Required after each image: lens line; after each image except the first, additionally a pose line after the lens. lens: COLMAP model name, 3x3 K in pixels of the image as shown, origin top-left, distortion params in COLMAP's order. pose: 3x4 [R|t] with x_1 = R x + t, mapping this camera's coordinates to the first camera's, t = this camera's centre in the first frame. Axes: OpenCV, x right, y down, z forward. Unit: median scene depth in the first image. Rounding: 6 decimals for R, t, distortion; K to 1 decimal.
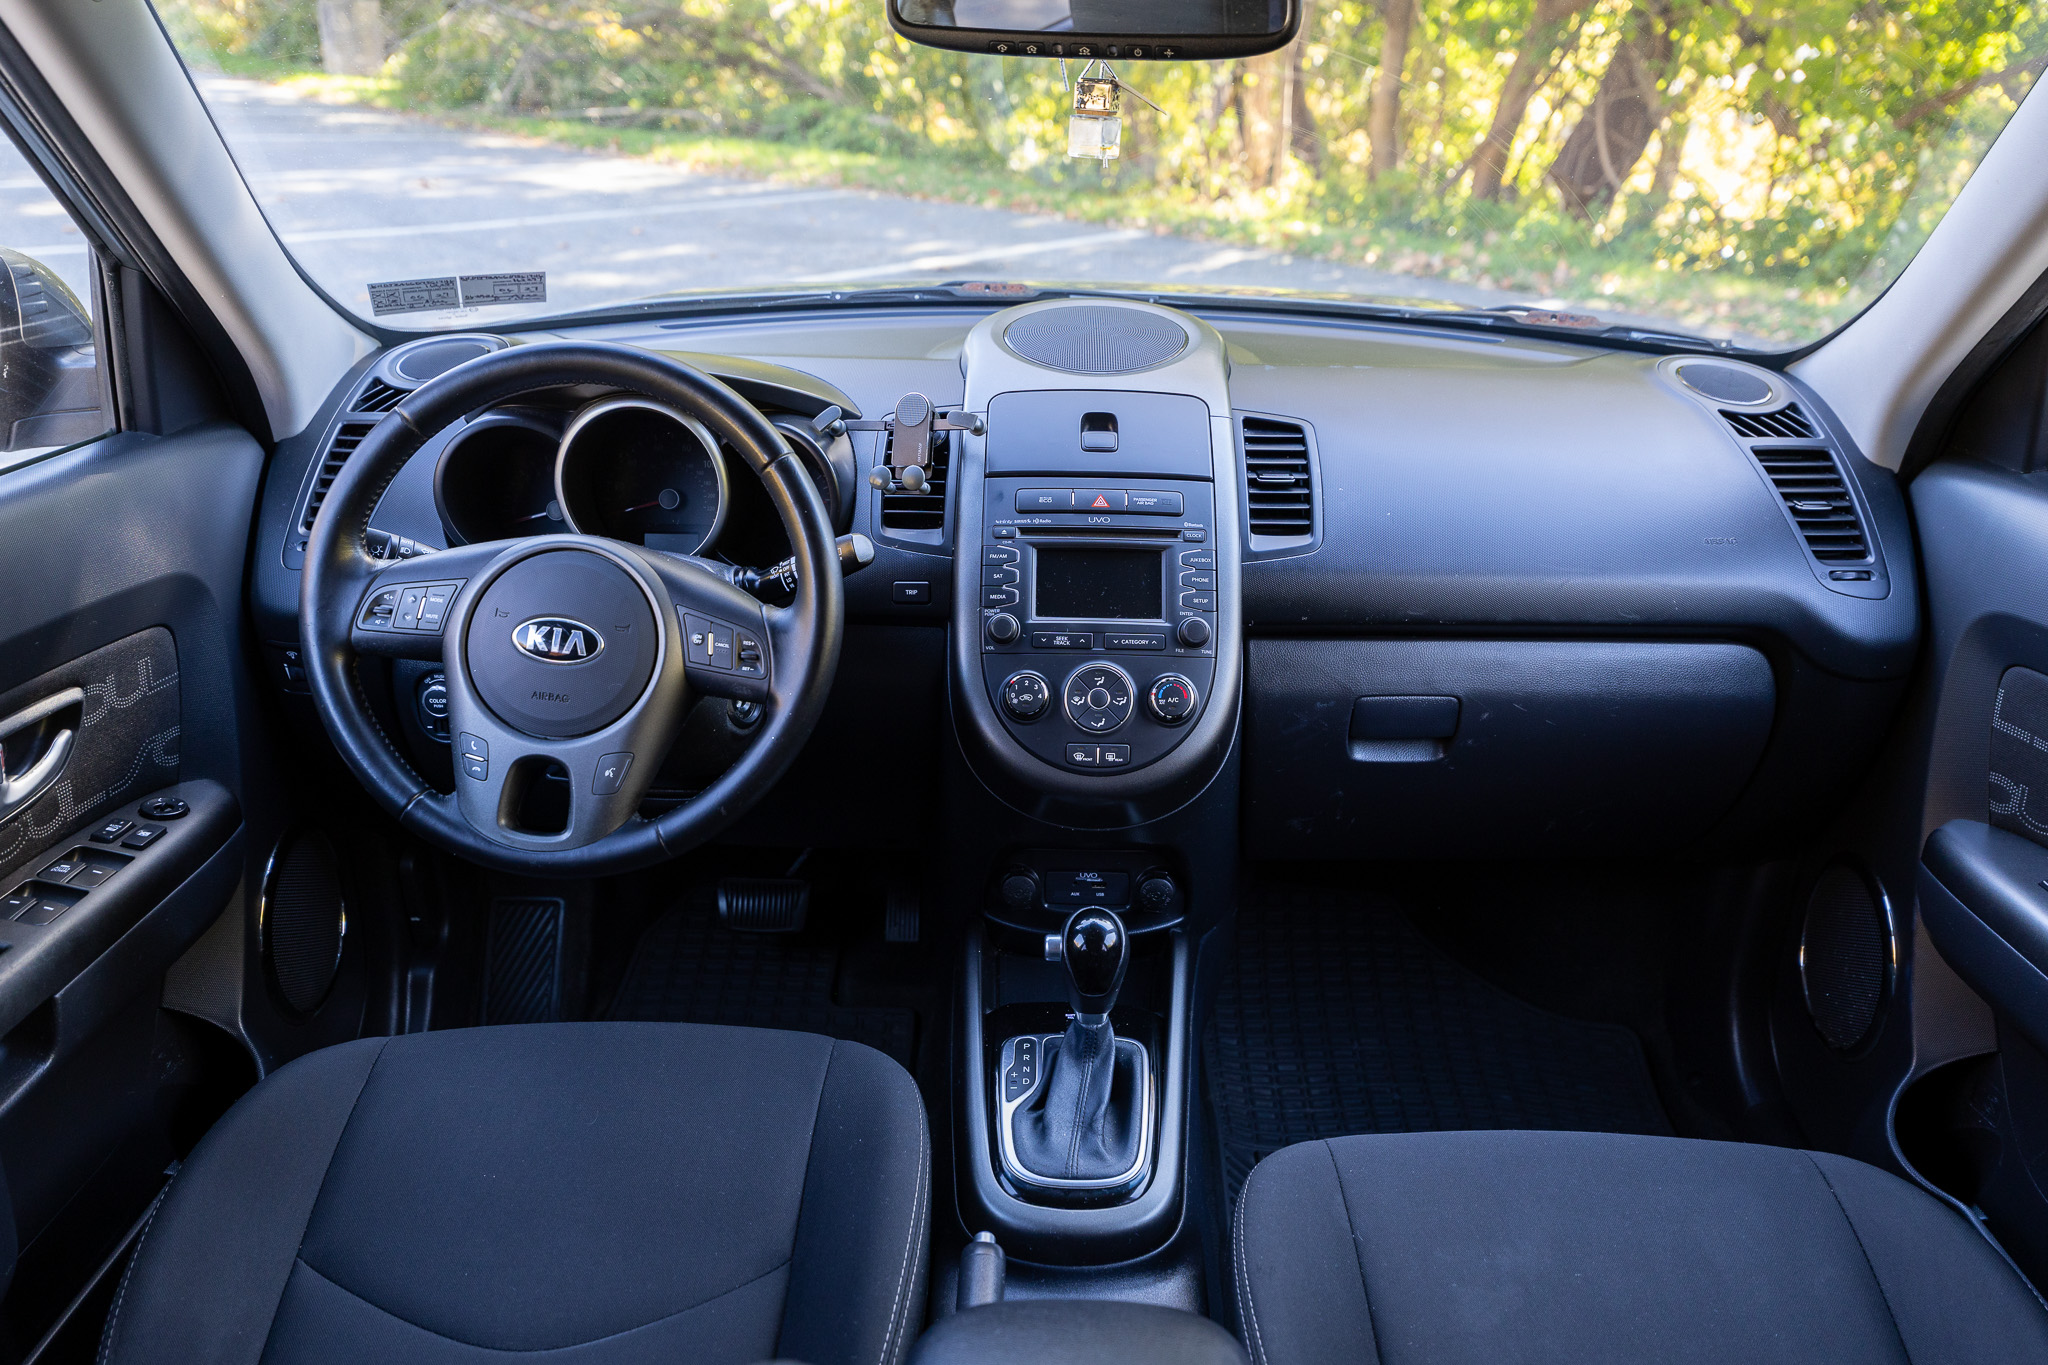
lens RADIAL K [[1414.0, 0, 1024.0], [0, 1414.0, 682.5], [0, 0, 1]] dist [-0.014160, -0.000908]
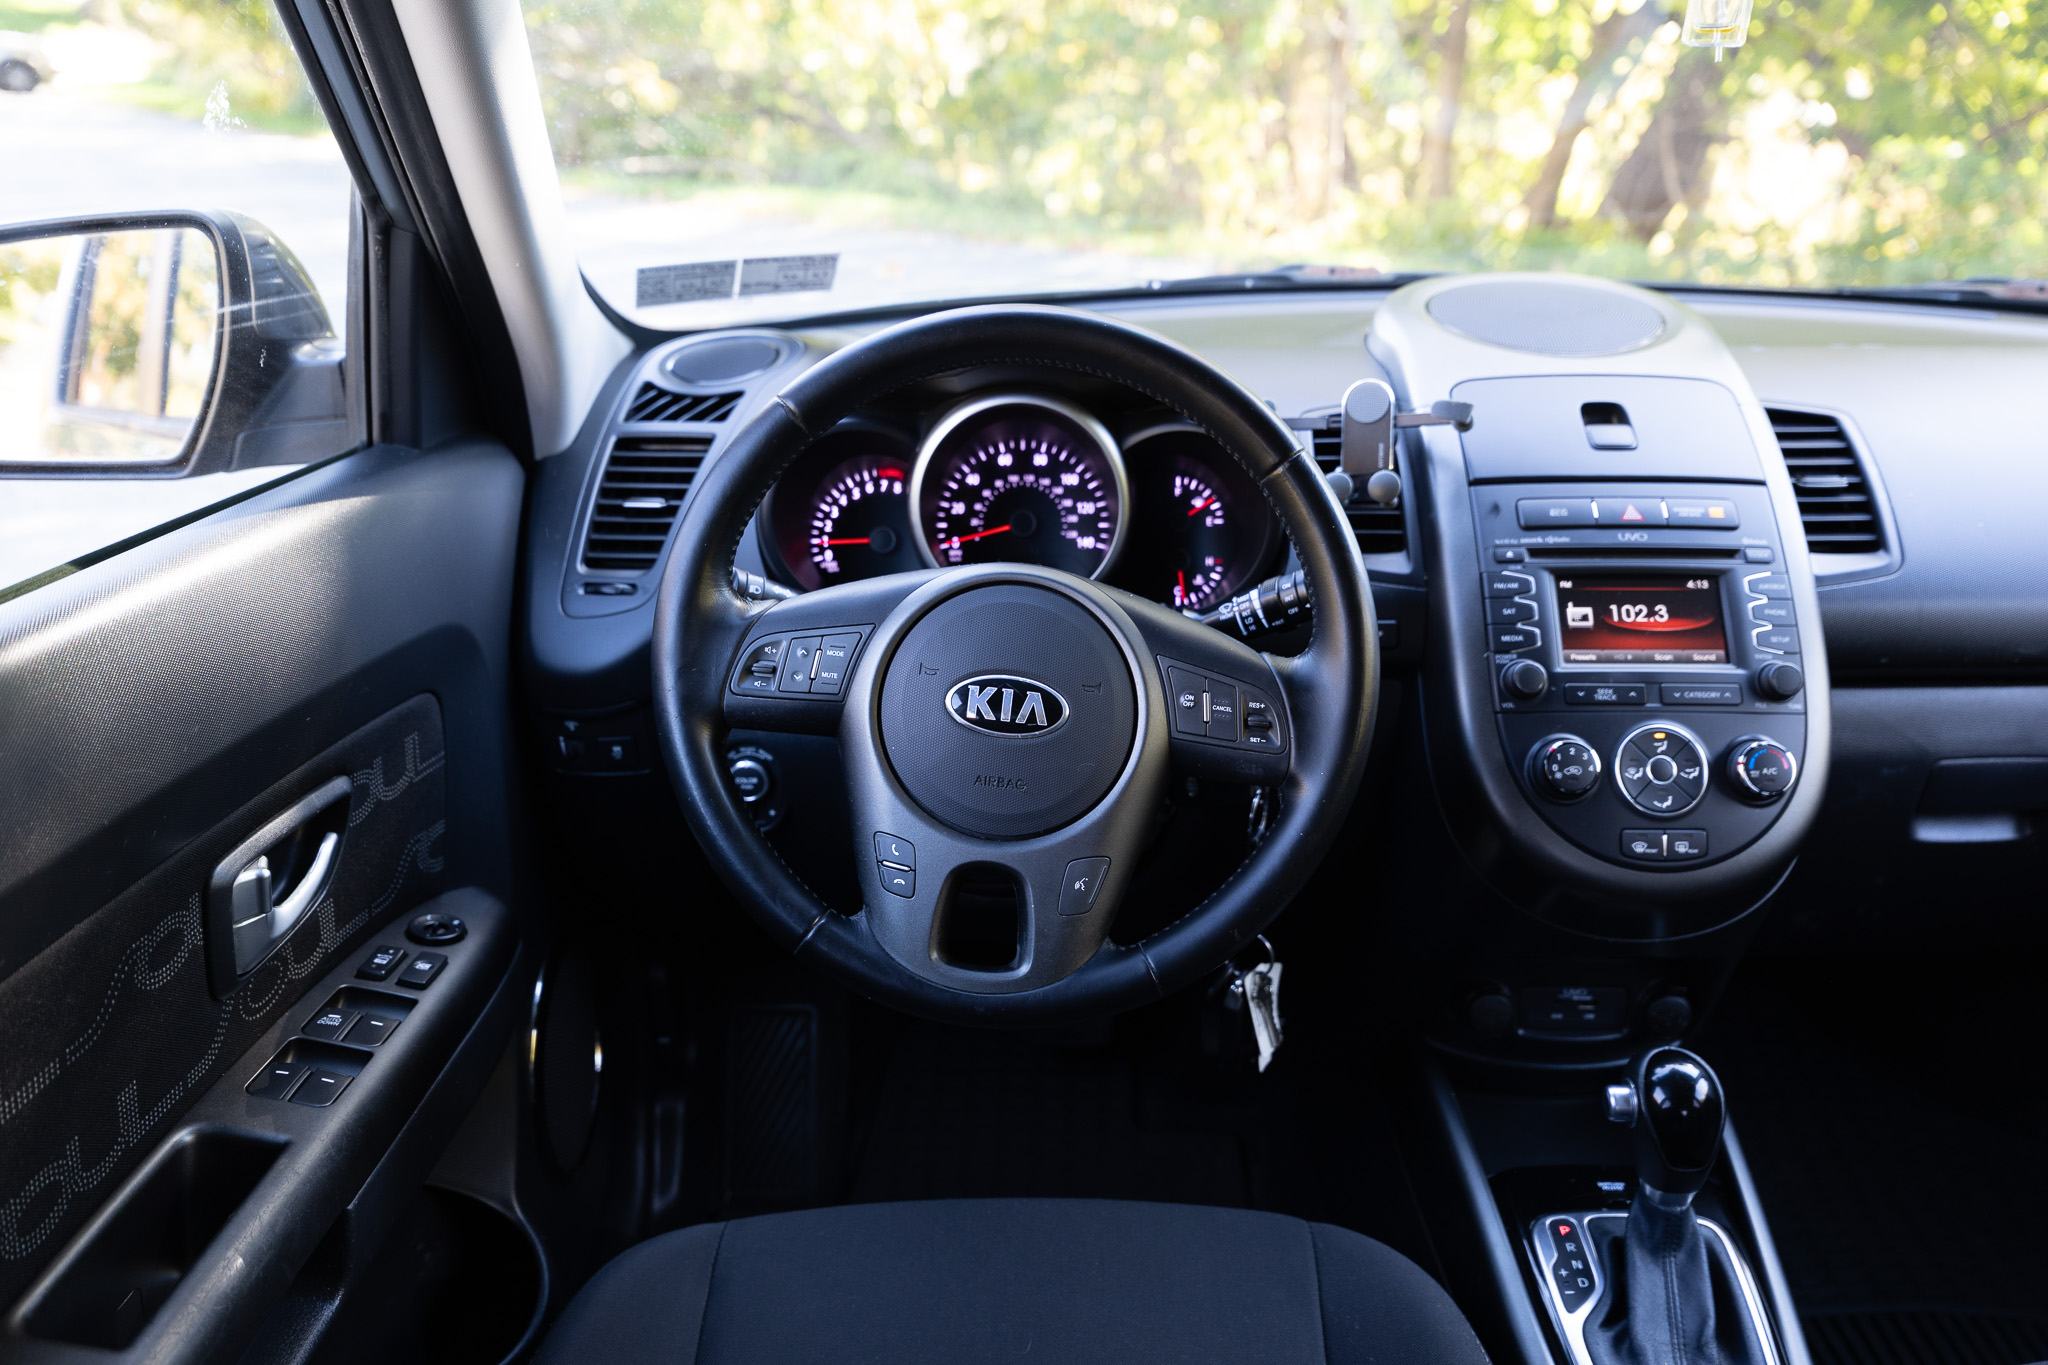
lens RADIAL K [[1425.7, 0, 1024.0], [0, 1425.7, 682.5], [0, 0, 1]] dist [-0.011512, -0.001651]
pose [[0.999606, -0.014600, -0.023969, -0.268205], [0.013824, 0.999385, -0.032238, -0.015676], [0.024425, 0.031894, 0.999193, 0.225374]]
